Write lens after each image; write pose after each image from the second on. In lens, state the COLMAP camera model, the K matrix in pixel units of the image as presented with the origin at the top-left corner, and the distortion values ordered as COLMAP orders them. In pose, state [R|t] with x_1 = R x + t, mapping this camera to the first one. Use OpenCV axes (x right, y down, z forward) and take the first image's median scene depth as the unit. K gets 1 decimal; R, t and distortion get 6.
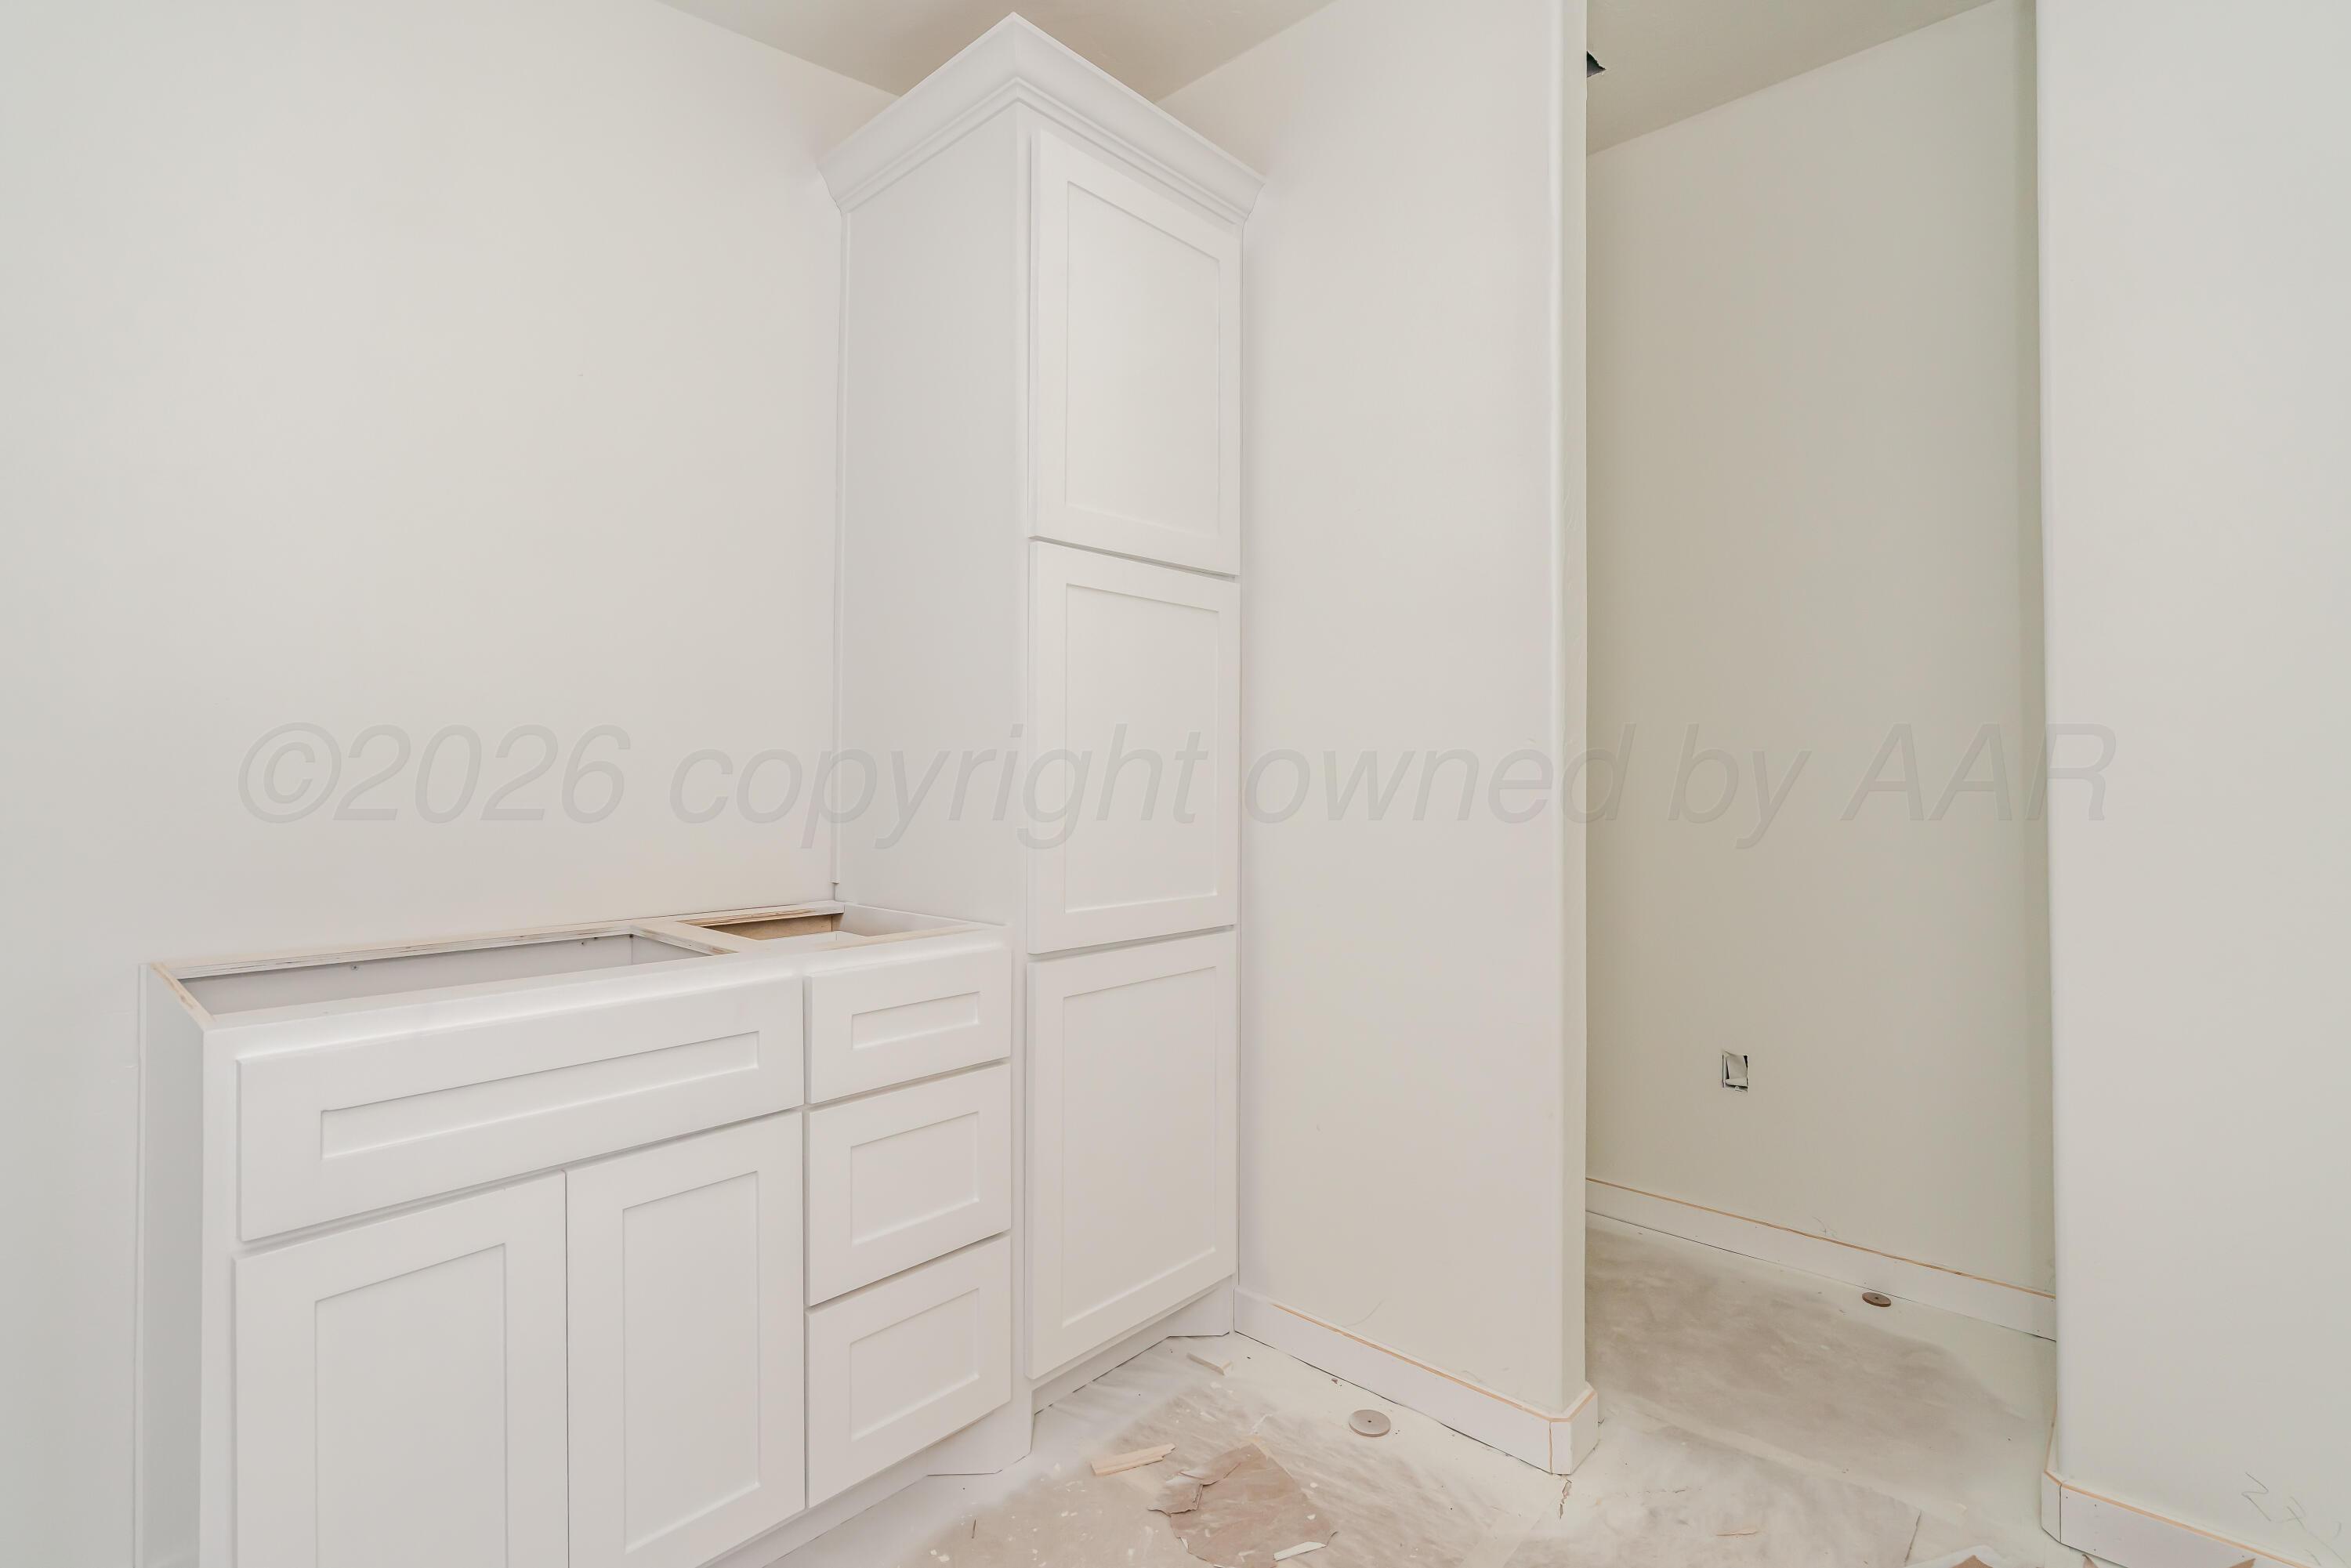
lens RADIAL K [[1079.7, 0, 1175.5], [0, 1079.7, 784.0], [0, 0, 1]] dist [-0.000923, -0.000094]
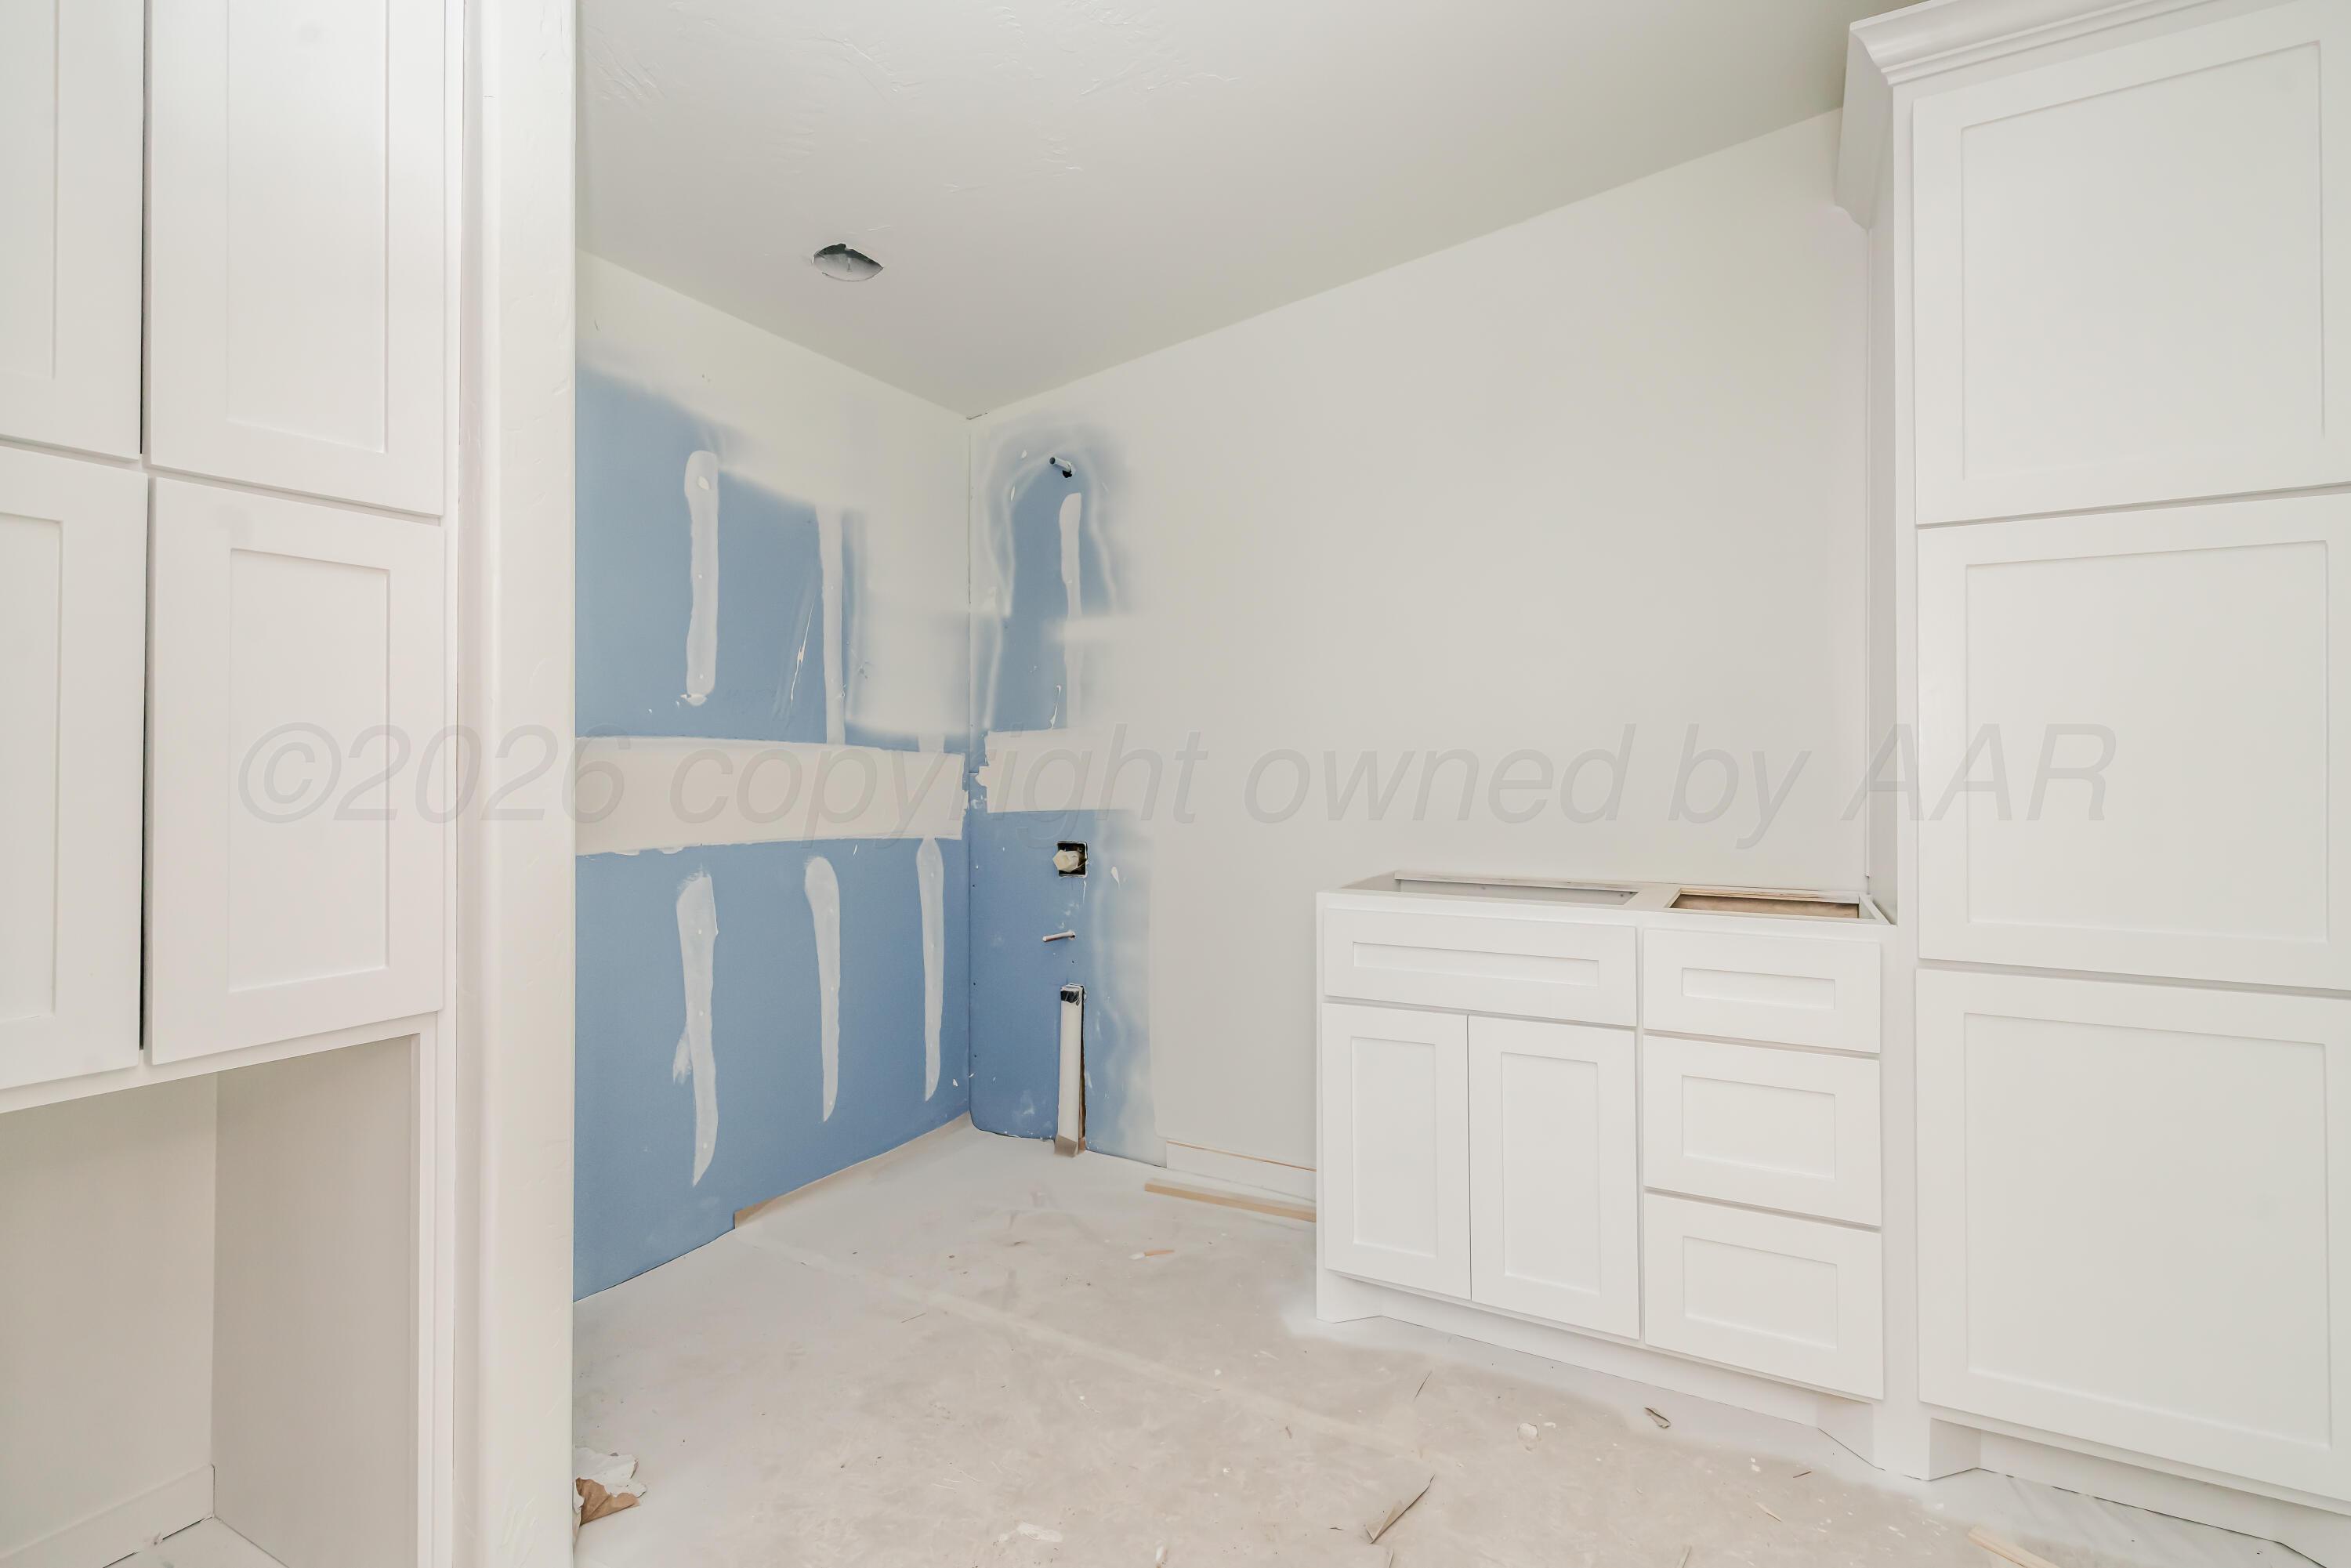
lens RADIAL K [[1089.6, 0, 1175.5], [0, 1089.6, 784.0], [0, 0, 1]] dist [0.000727, 0.000231]
pose [[0.228760, 0.008495, -0.973446, 0.709092], [-0.002679, 0.999964, 0.008097, -0.002781], [0.973479, 0.000756, 0.228774, 0.143343]]
